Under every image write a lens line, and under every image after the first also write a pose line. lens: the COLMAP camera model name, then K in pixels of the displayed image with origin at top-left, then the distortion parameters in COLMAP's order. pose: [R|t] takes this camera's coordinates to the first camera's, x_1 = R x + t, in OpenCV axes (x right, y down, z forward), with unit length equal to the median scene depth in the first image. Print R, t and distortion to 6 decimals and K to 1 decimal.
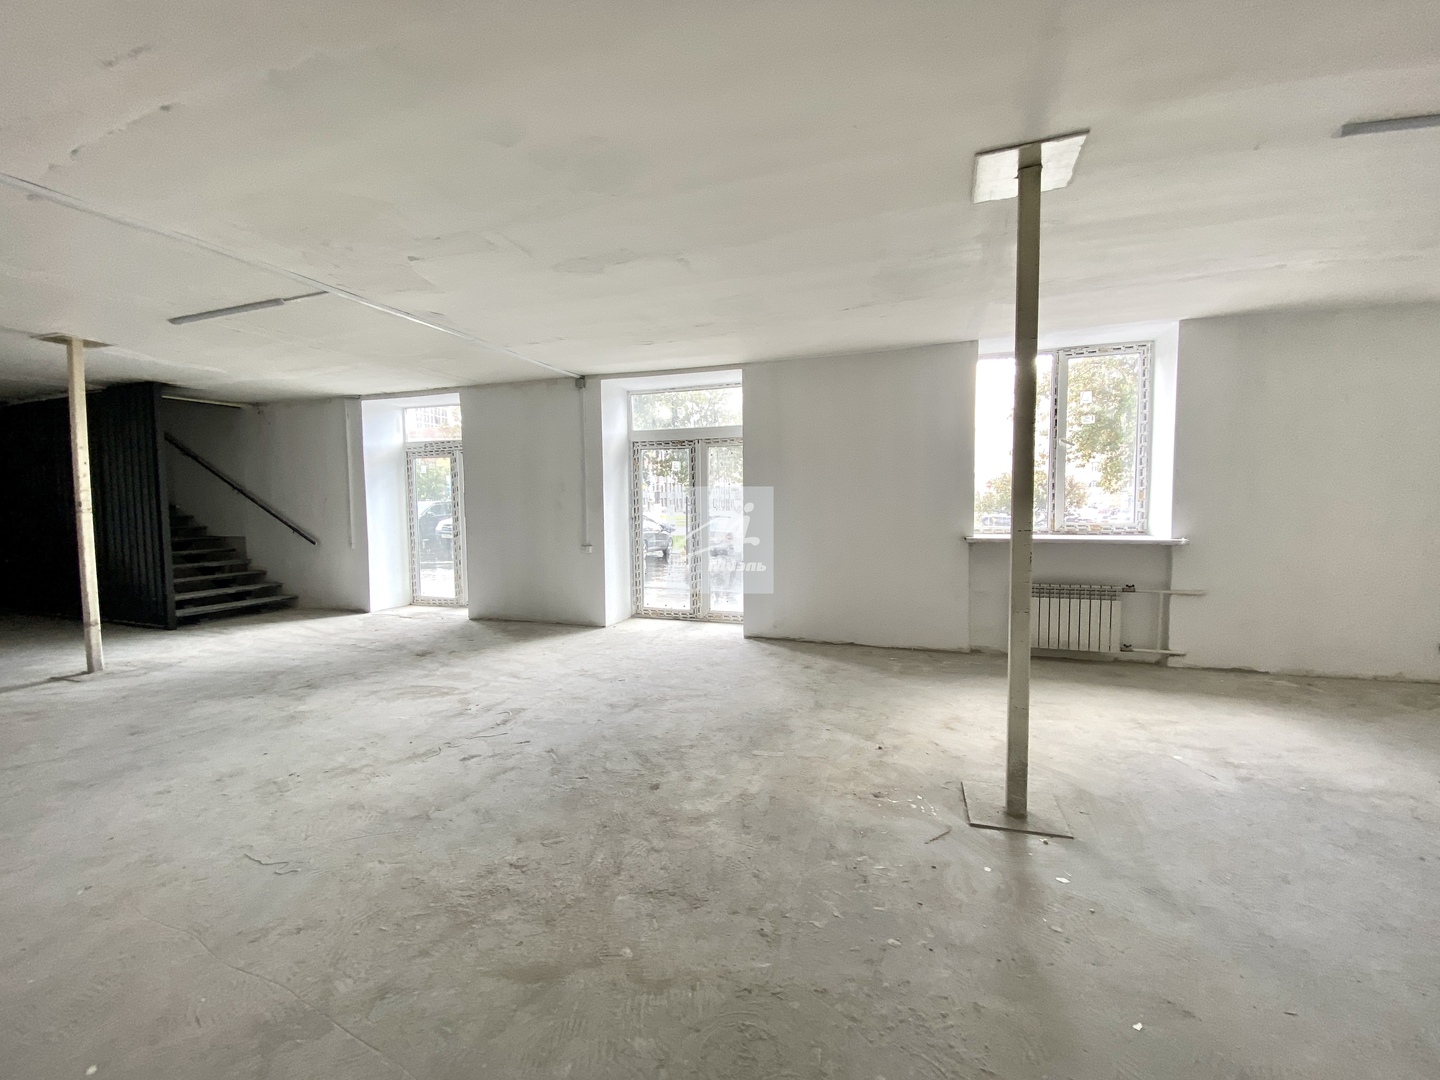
lens RADIAL K [[578.6, 0, 714.1], [0, 578.6, 539.7], [0, 0, 1]] dist [0.017265, -0.019461]
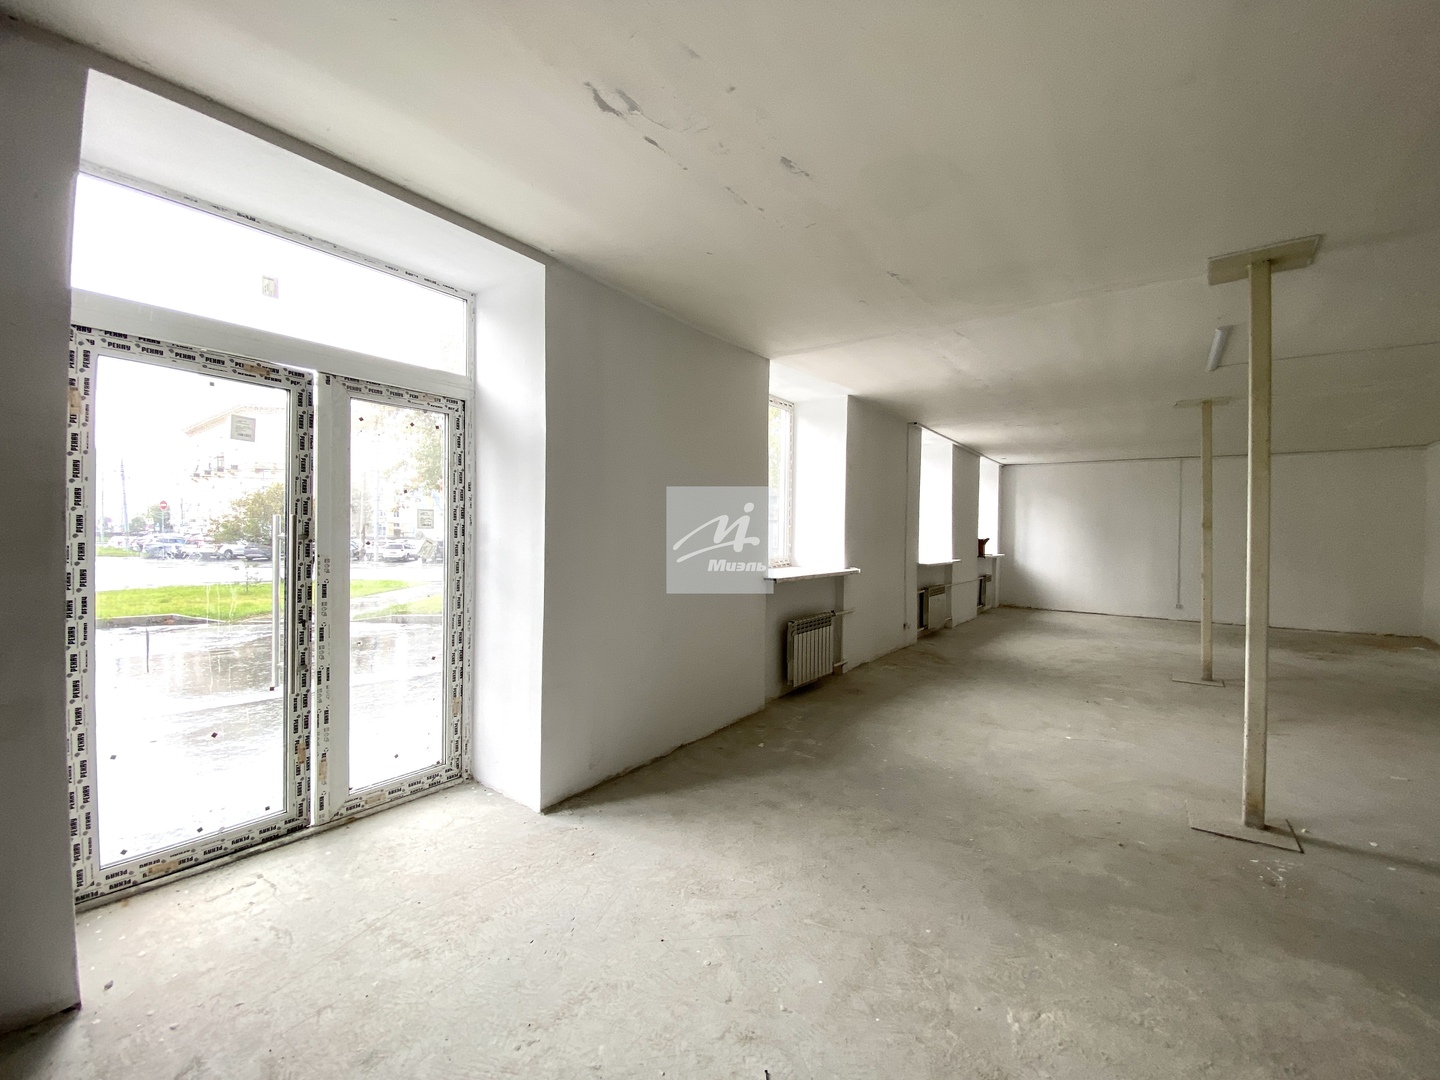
lens RADIAL K [[591.8, 0, 714.3], [0, 591.8, 534.7], [0, 0, 1]] dist [0.016059, -0.018639]
pose [[0.305548, 0.005747, 0.952159, -0.480806], [0.043989, 0.998829, -0.020145, -0.059489], [-0.951160, 0.048040, 0.304937, 0.888706]]
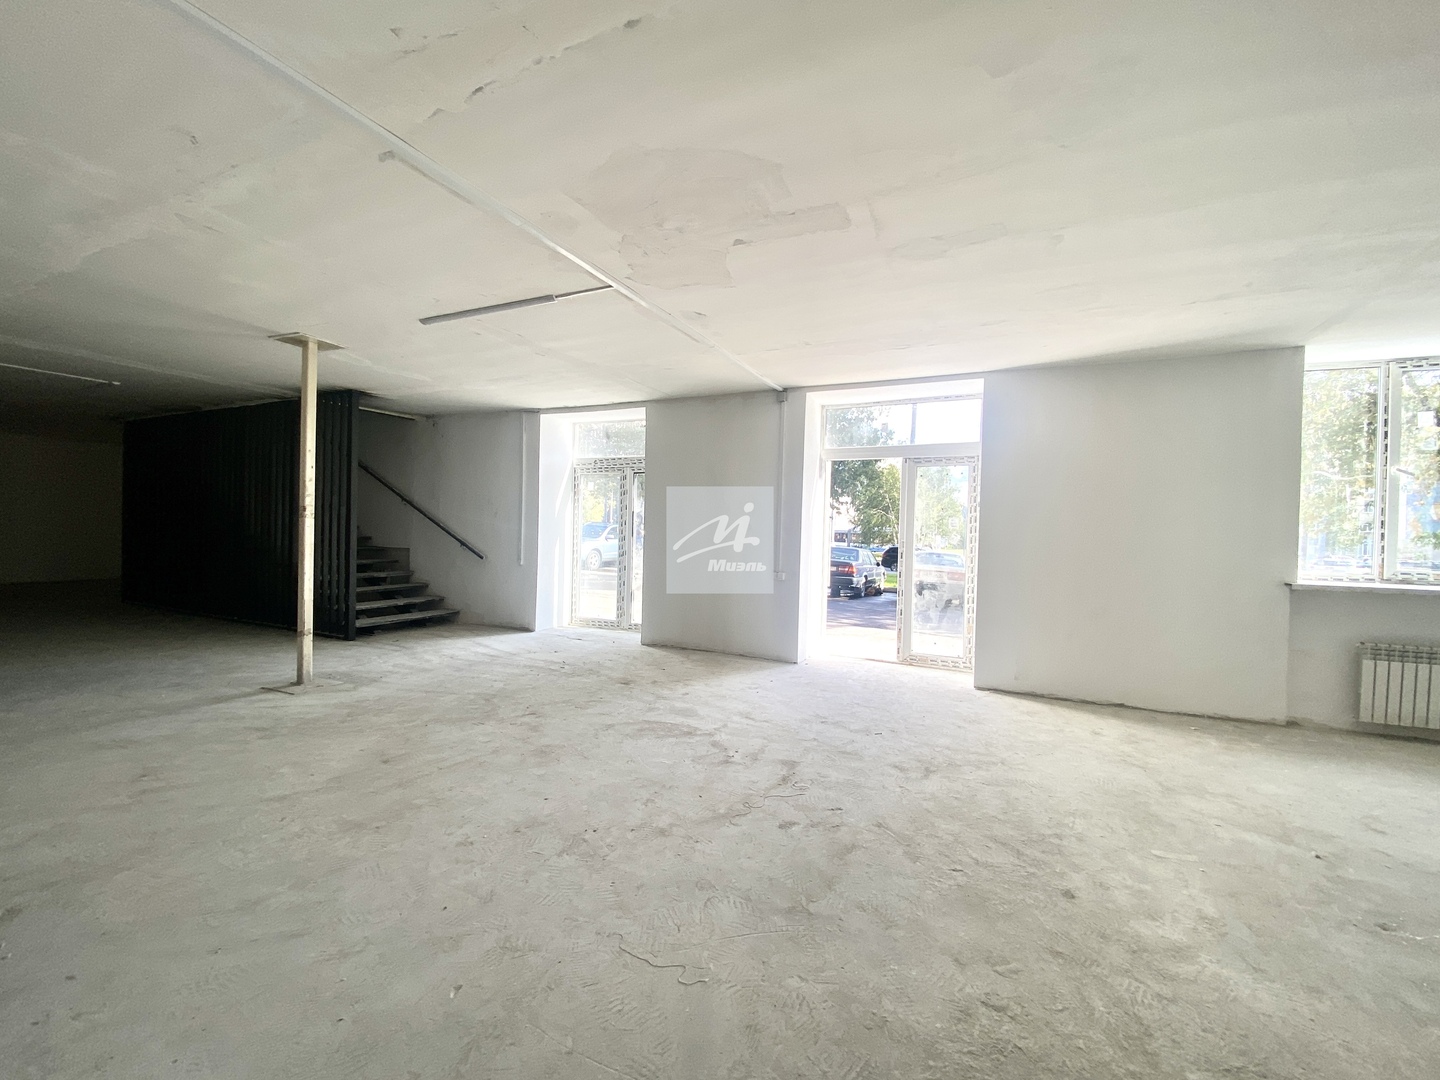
lens RADIAL K [[591.0, 0, 713.3], [0, 591.0, 540.1], [0, 0, 1]] dist [0.036739, -0.031753]
pose [[0.992132, 0.036050, -0.119890, -0.298694], [-0.041515, 0.998195, -0.043403, 0.006249], [0.118109, 0.048039, 0.991838, 0.082548]]
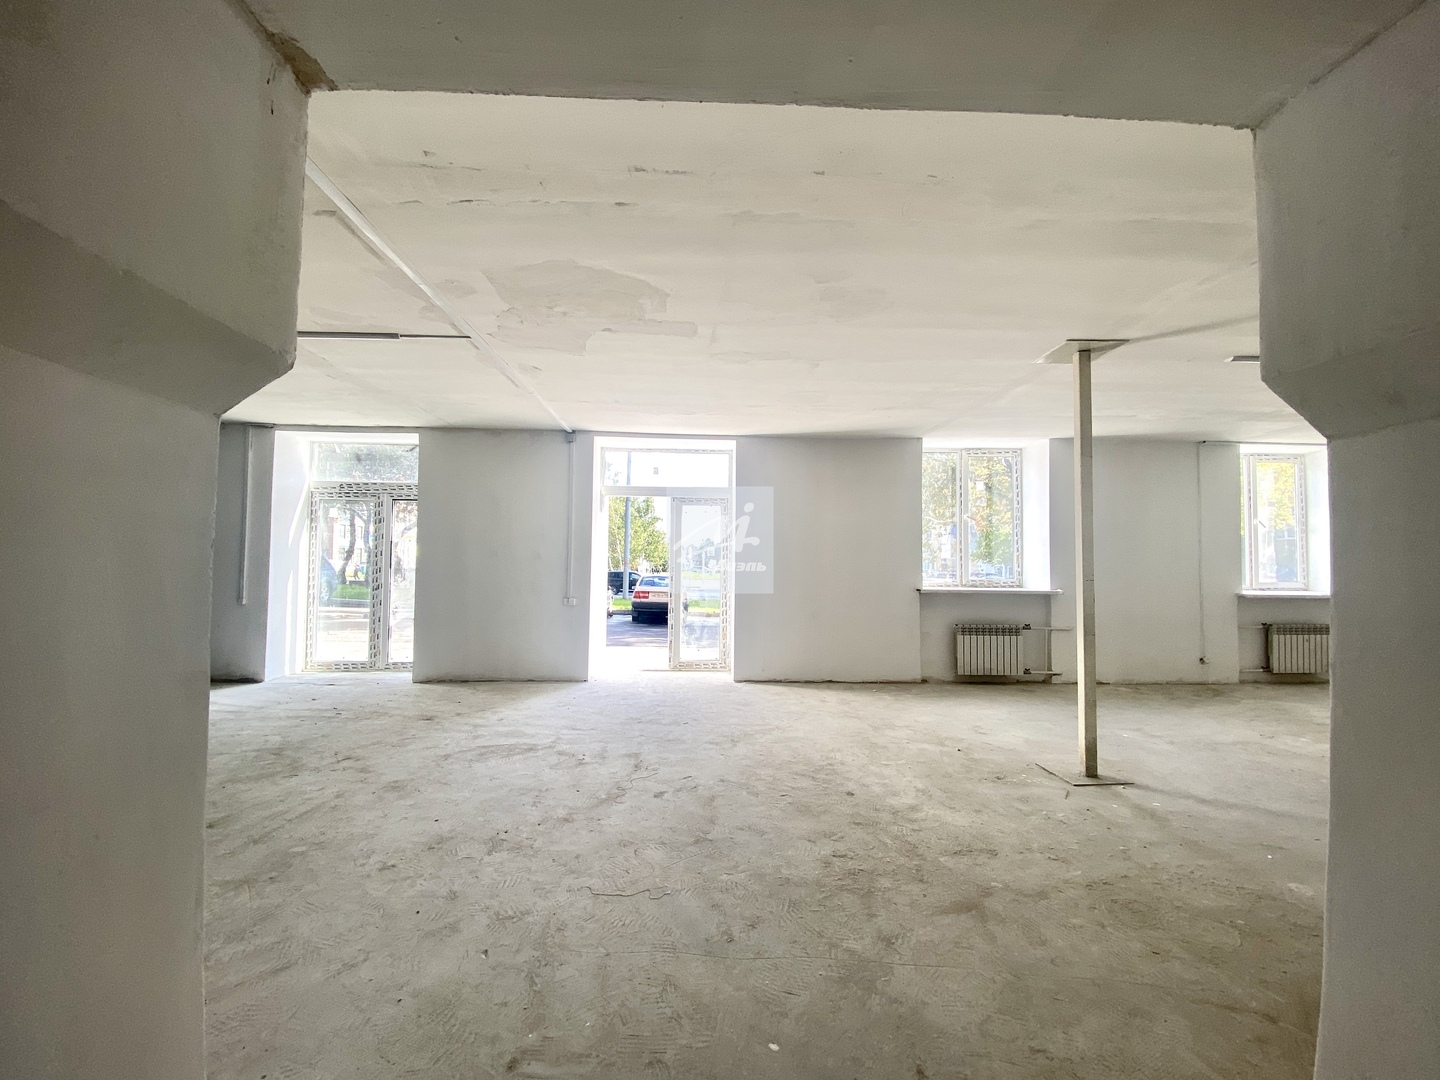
lens RADIAL K [[591.8, 0, 714.3], [0, 591.8, 534.7], [0, 0, 1]] dist [0.016059, -0.018639]
pose [[0.932004, 0.035151, 0.360740, -0.498210], [0.003907, 0.994254, -0.106974, 0.016535], [-0.362427, 0.101110, 0.926511, -0.049853]]
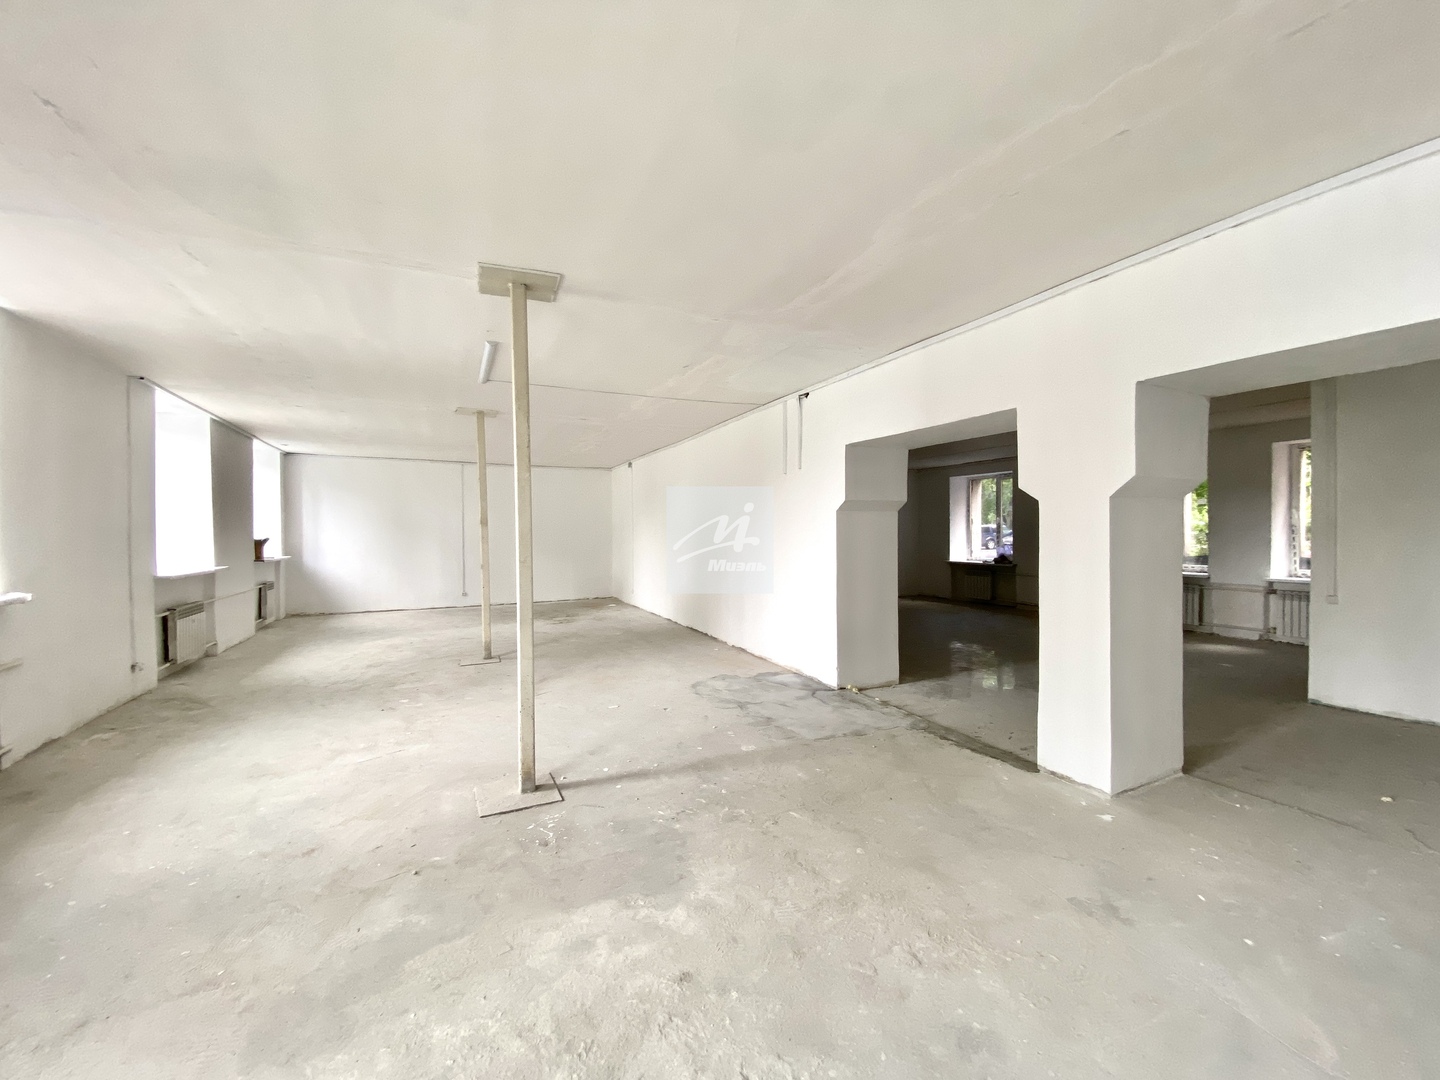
lens RADIAL K [[578.6, 0, 714.1], [0, 578.6, 539.7], [0, 0, 1]] dist [0.017265, -0.019461]
pose [[-0.689638, 0.000662, 0.724154, -0.363264], [0.057479, 0.996895, 0.053827, -0.059724], [-0.721870, 0.078745, -0.687534, 0.841898]]
